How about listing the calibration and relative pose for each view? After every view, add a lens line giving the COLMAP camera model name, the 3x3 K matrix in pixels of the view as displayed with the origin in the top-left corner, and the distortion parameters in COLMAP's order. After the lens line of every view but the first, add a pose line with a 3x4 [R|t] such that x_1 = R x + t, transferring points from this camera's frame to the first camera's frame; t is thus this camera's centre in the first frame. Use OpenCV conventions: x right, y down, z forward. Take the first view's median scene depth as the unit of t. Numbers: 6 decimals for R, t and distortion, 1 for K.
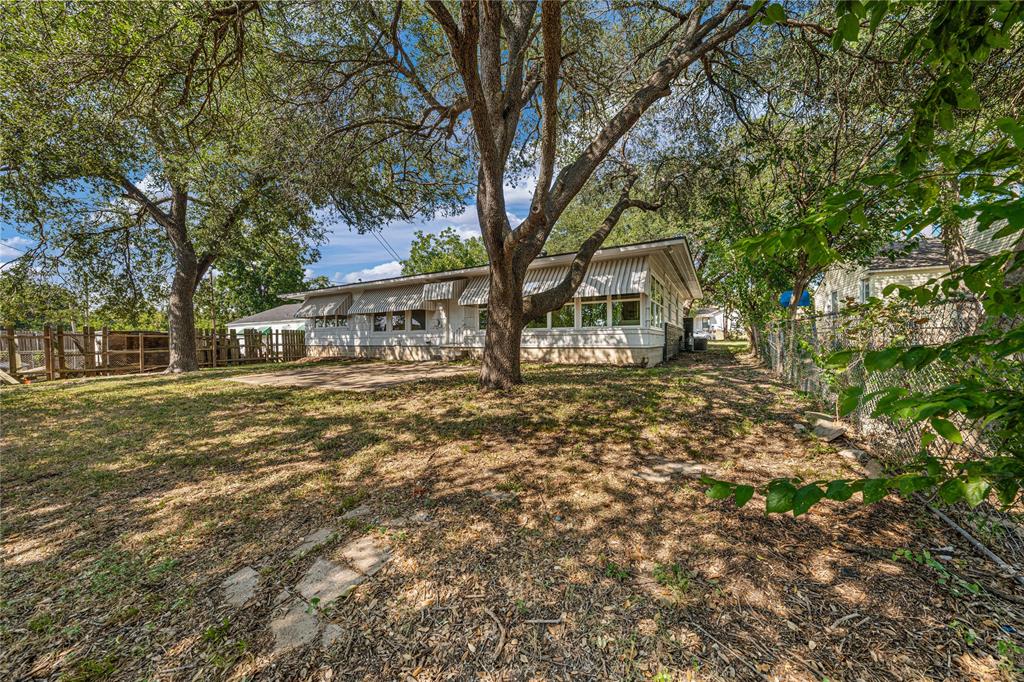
lens RADIAL K [[358.8, 0, 509.0], [0, 358.8, 338.9], [0, 0, 1]] dist [-0.002025, 0.000997]
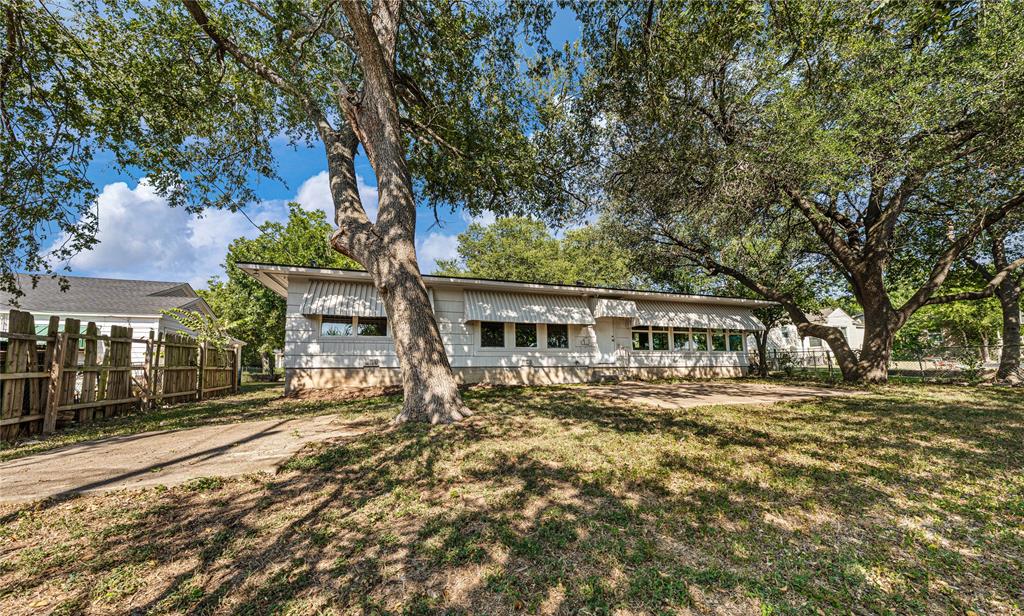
lens RADIAL K [[364.3, 0, 519.7], [0, 364.3, 327.6], [0, 0, 1]] dist [0.000161, -0.000264]
pose [[0.633022, 0.085563, 0.769390, -1.041856], [-0.000973, 0.993960, -0.109737, 0.024922], [-0.774133, 0.068717, 0.629282, 0.548428]]
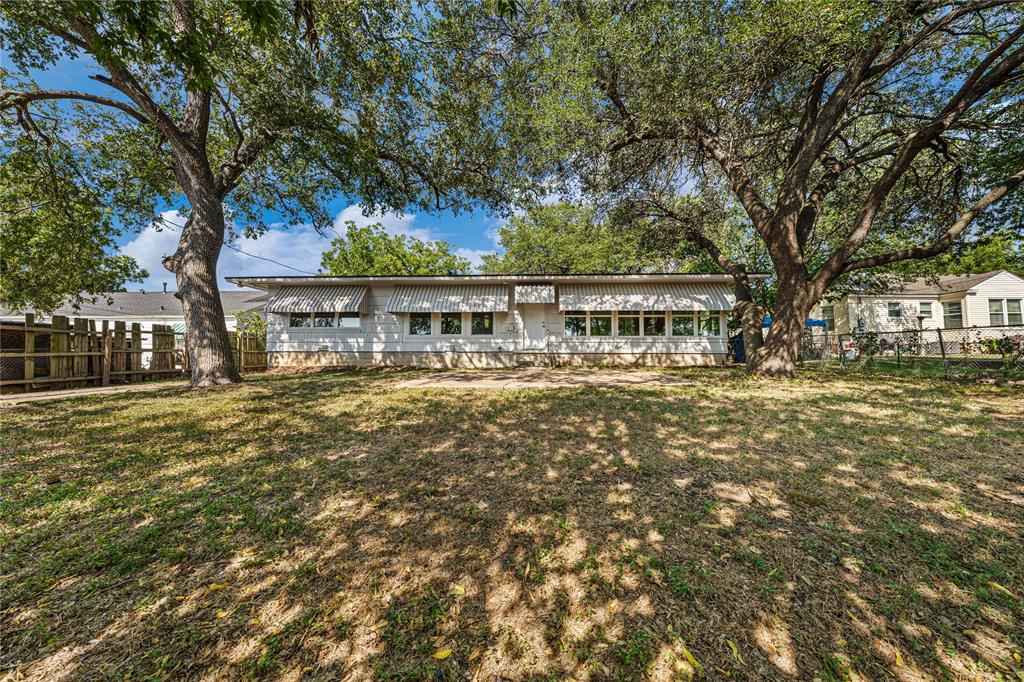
lens RADIAL K [[358.8, 0, 514.0], [0, 358.8, 343.1], [0, 0, 1]] dist [-0.002025, 0.000997]
pose [[0.872239, 0.024004, 0.488491, -0.663980], [-0.010645, 0.999490, -0.030105, 0.025301], [-0.488965, 0.021059, 0.872049, 0.171267]]
